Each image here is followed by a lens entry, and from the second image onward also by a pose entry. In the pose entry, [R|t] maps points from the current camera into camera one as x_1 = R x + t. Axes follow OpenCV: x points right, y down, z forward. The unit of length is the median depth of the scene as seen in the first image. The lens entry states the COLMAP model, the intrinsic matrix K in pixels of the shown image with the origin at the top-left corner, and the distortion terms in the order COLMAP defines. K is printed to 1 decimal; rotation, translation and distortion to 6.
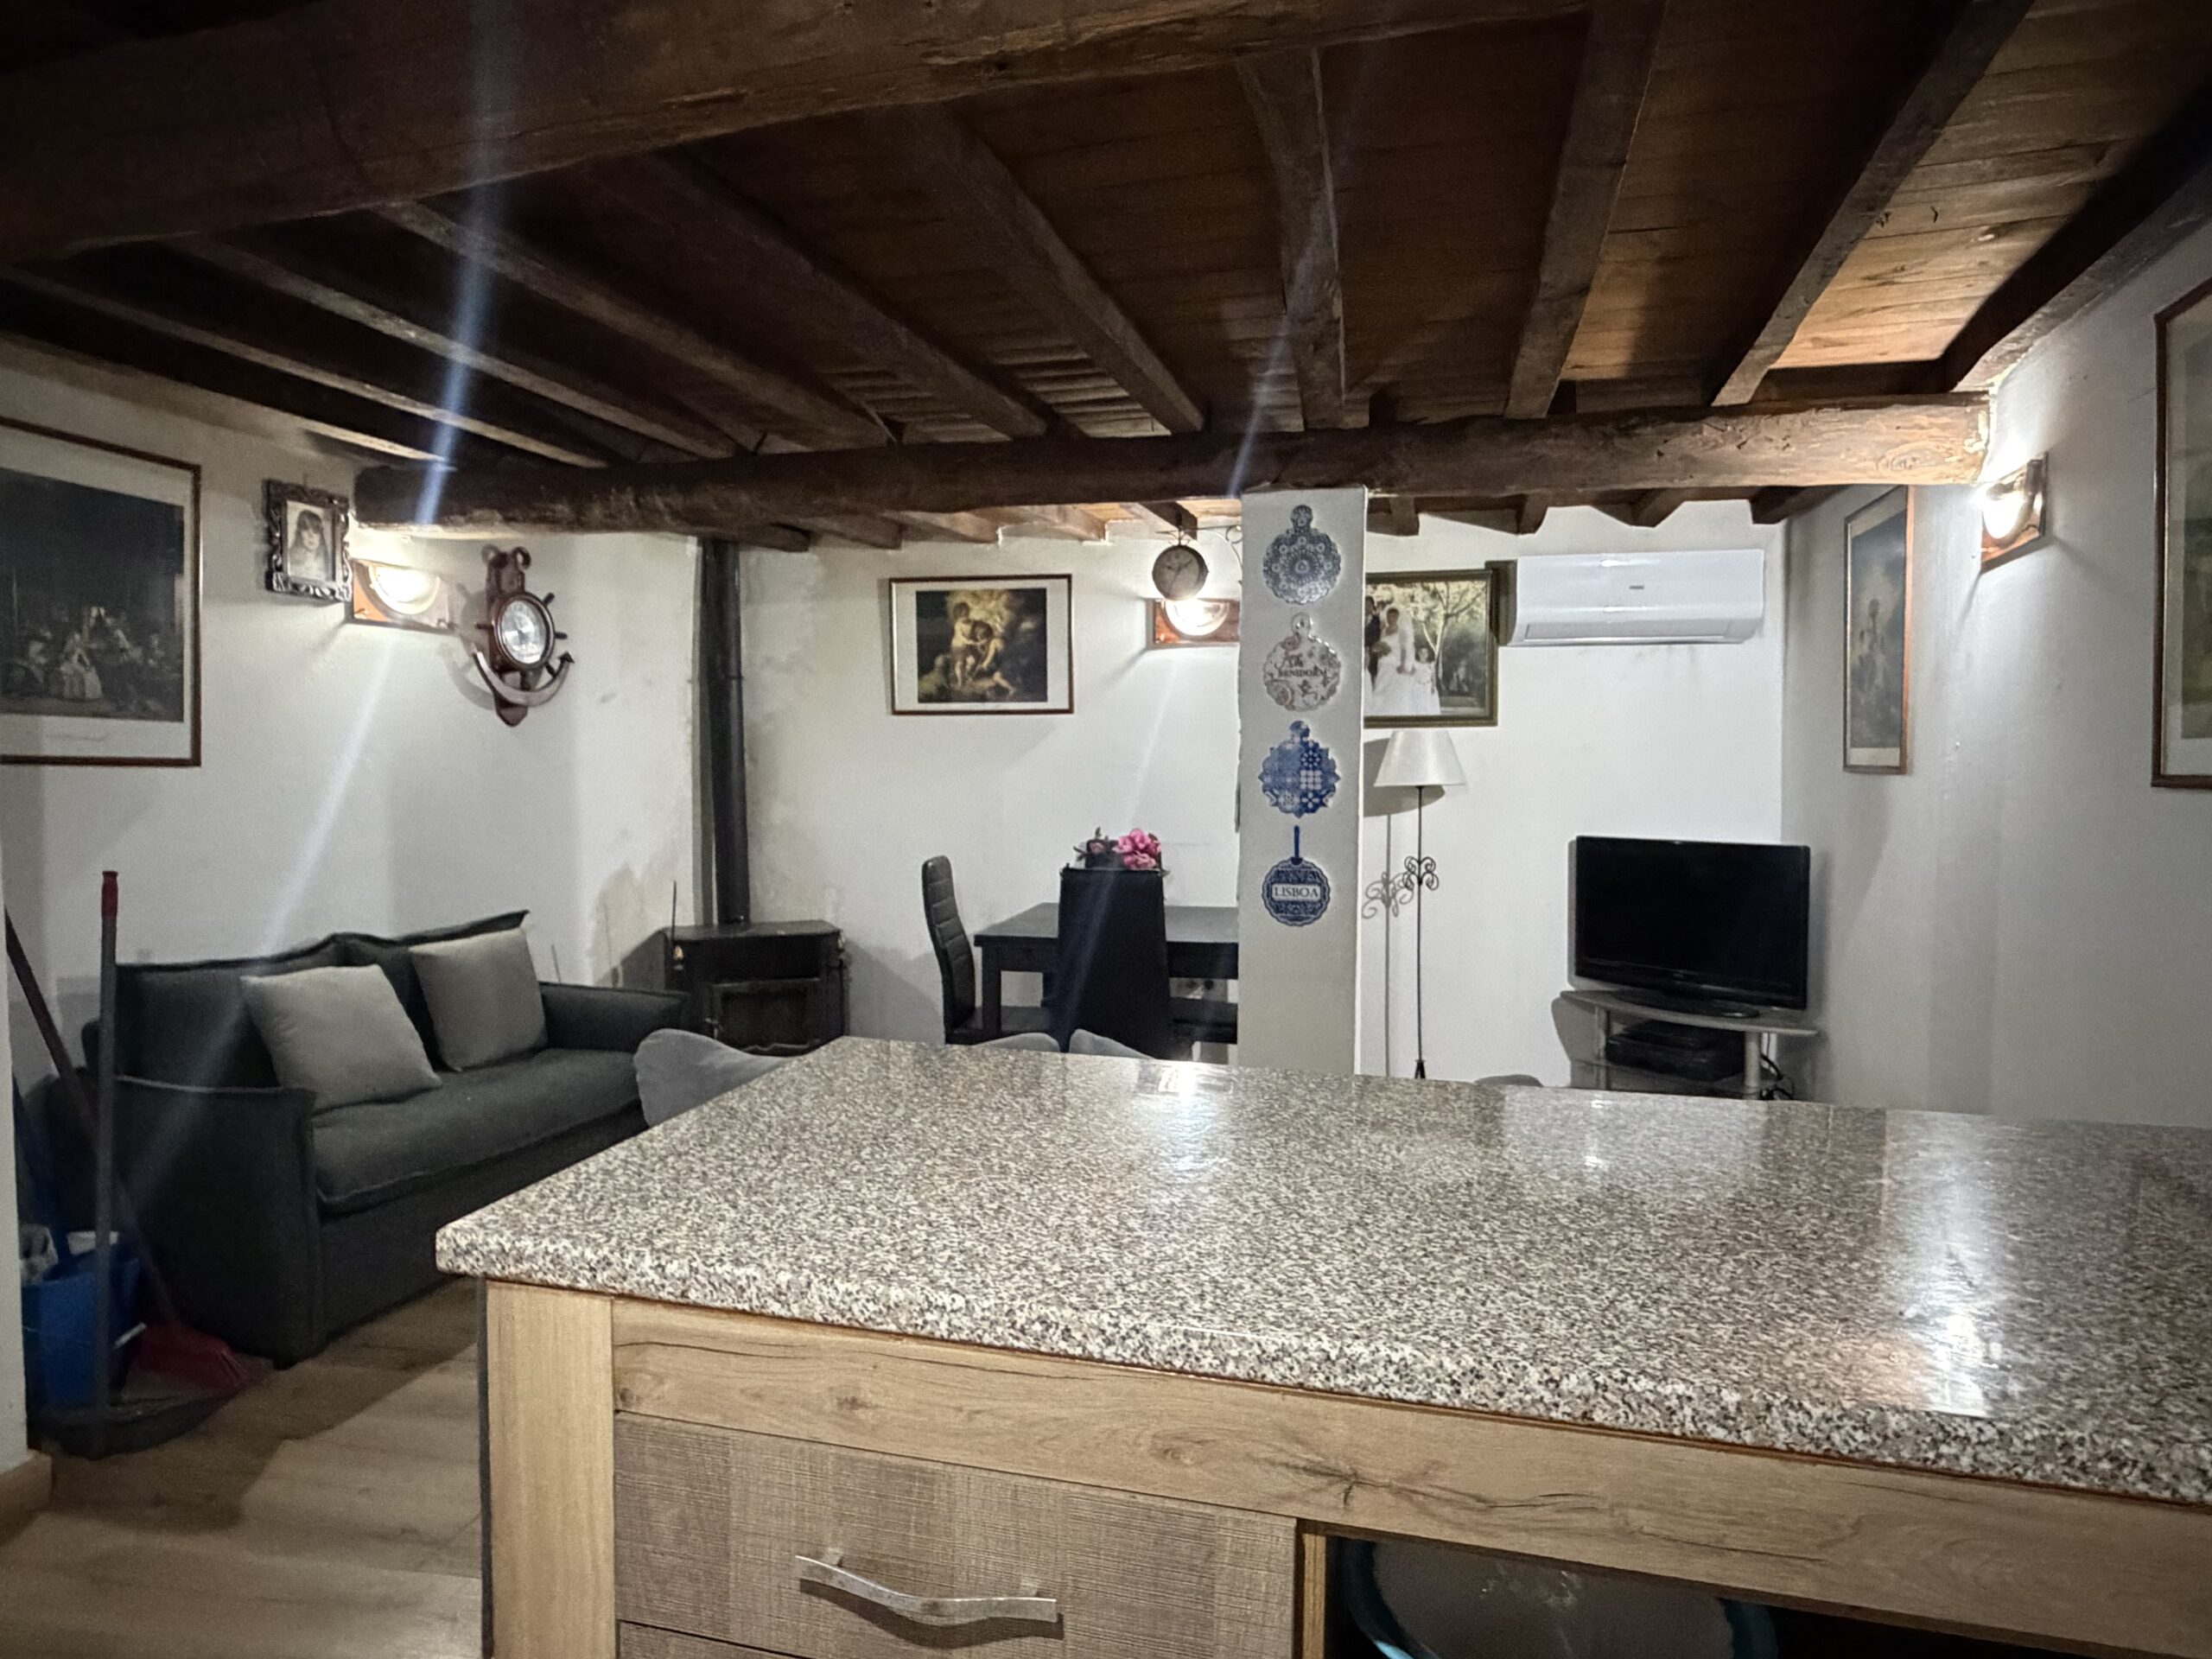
lens RADIAL K [[1226.6, 0, 1102.2], [0, 1226.6, 827.4], [0, 0, 1]] dist [0.002960, 0.001310]
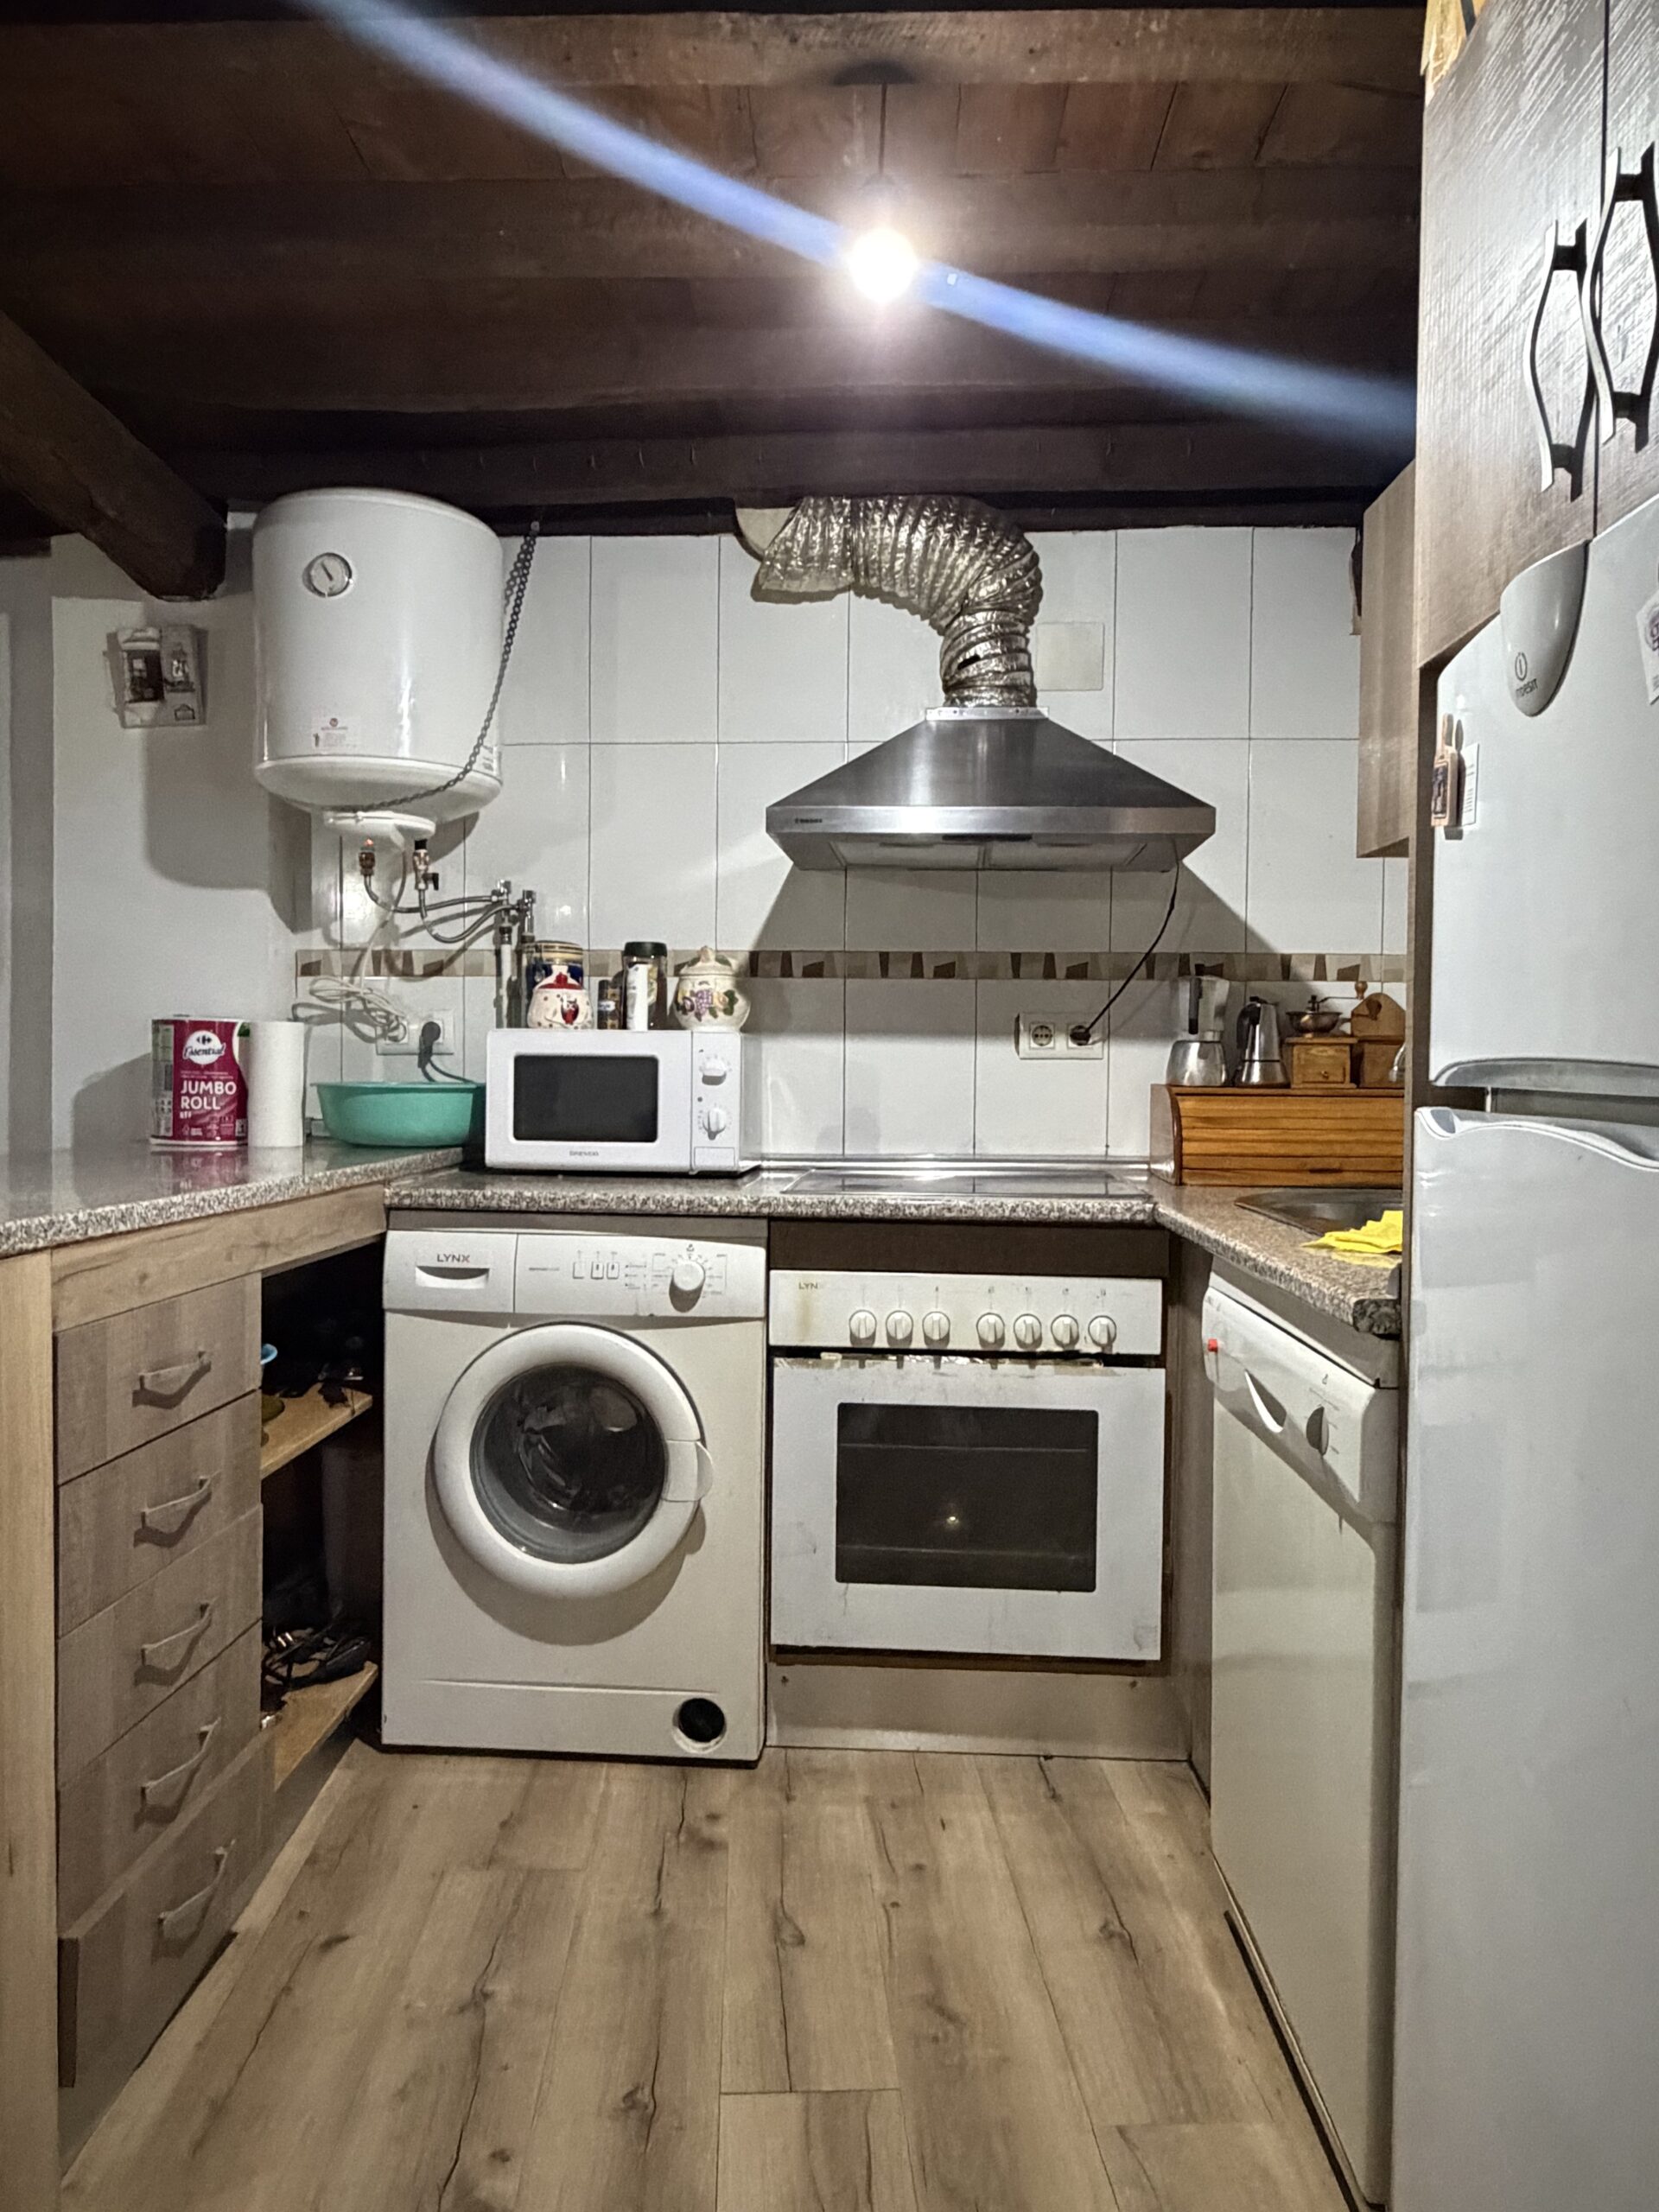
lens RADIAL K [[1468.9, 0, 826.7], [0, 1468.9, 1100.3], [0, 0, 1]] dist [0.000924, -0.002021]
pose [[-0.215284, -0.025739, 0.976212, -0.503036], [0.038307, 0.998661, 0.034779, 0.044738], [-0.975800, 0.044883, -0.214010, 0.115907]]
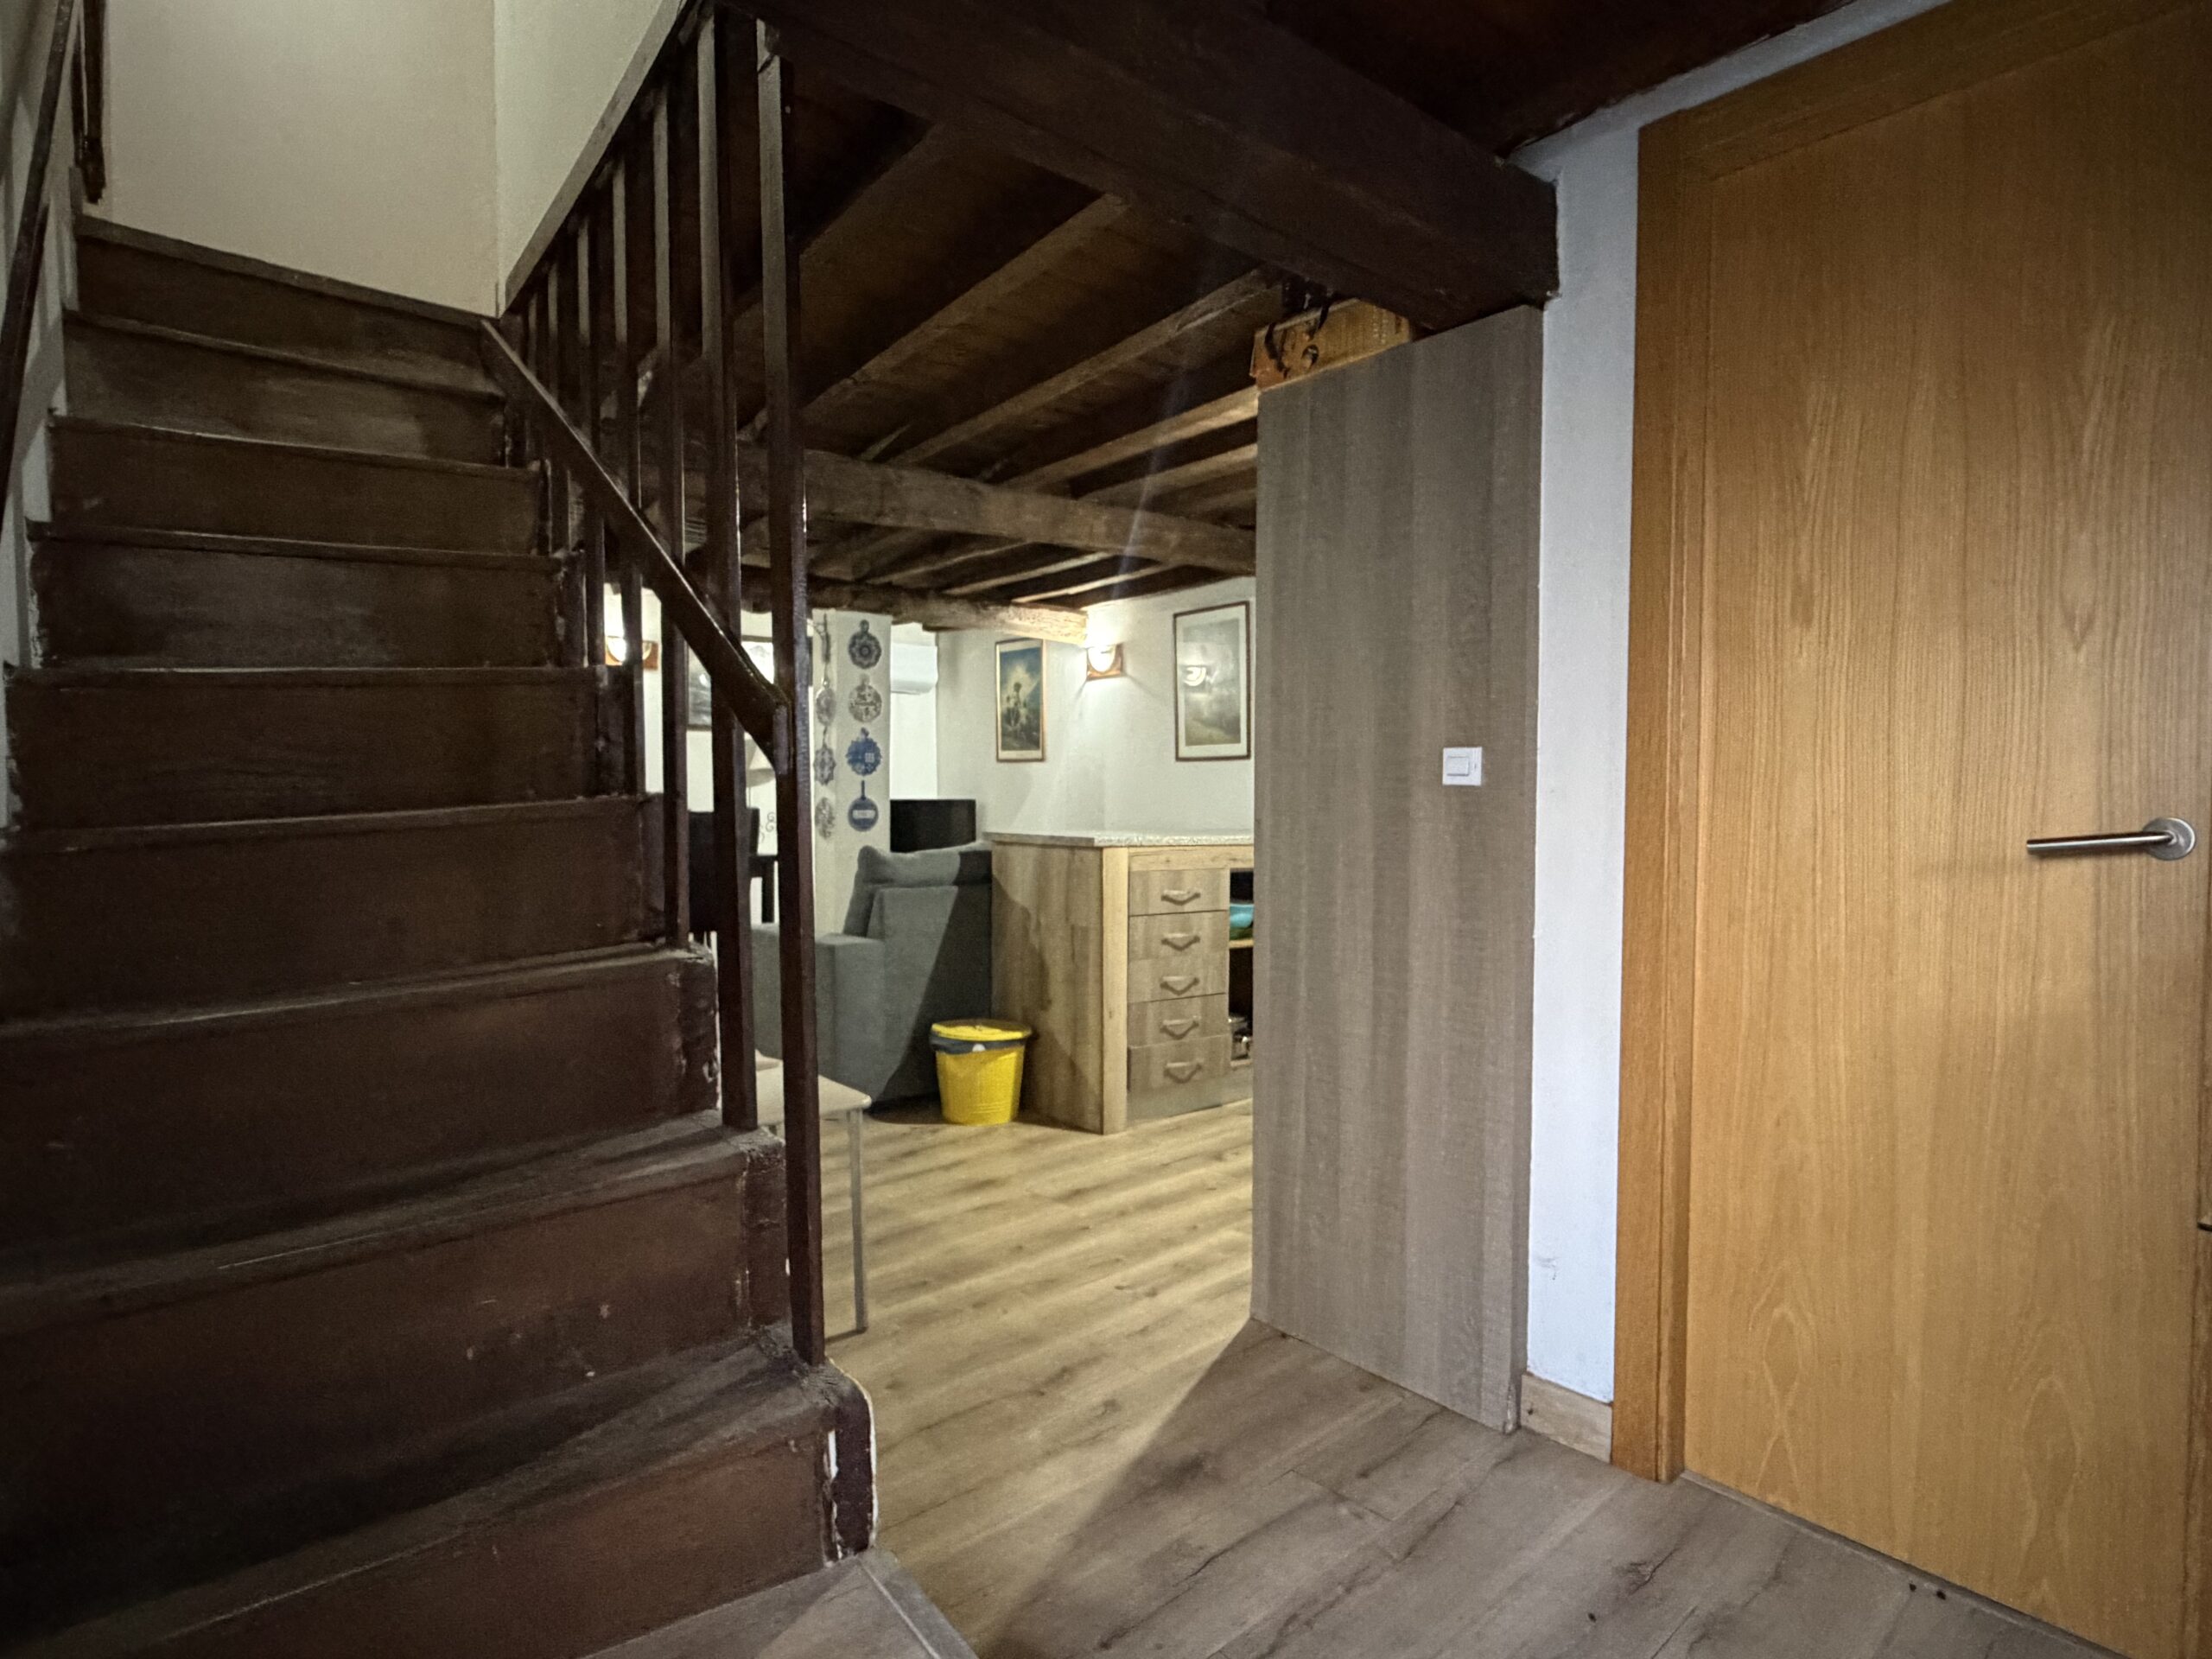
lens RADIAL K [[1226.6, 0, 1102.2], [0, 1226.6, 827.4], [0, 0, 1]] dist [0.002960, 0.001310]
pose [[0.598485, -0.023082, 0.800802, -0.983466], [0.034261, 0.999408, 0.003202, 0.066635], [-0.800401, 0.025520, 0.598921, -0.406928]]
